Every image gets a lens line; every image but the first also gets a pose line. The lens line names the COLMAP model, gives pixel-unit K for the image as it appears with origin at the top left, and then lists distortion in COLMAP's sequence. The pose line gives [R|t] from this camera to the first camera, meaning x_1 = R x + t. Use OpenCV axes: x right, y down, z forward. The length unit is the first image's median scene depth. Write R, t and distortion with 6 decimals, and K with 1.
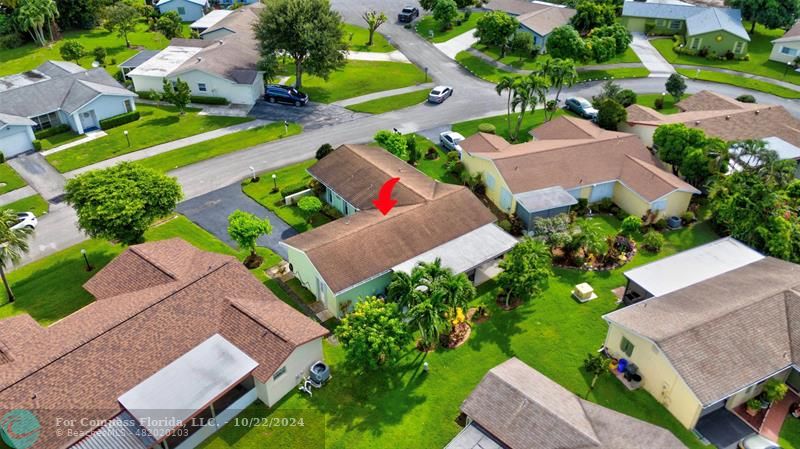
lens RADIAL K [[596.1, 0, 402.1], [0, 596.1, 228.2], [0, 0, 1]] dist [0.048940, -0.028612]
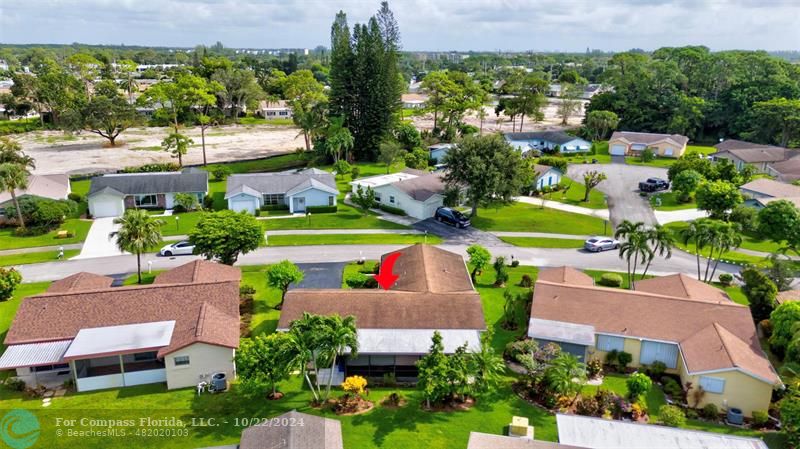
lens RADIAL K [[596.1, 0, 403.6], [0, 596.1, 225.1], [0, 0, 1]] dist [0.048940, -0.028612]
pose [[0.792538, 0.160630, -0.588287, 0.388579], [-0.337290, 0.919160, -0.203422, 0.045406], [0.508054, 0.359643, 0.782648, 0.103240]]
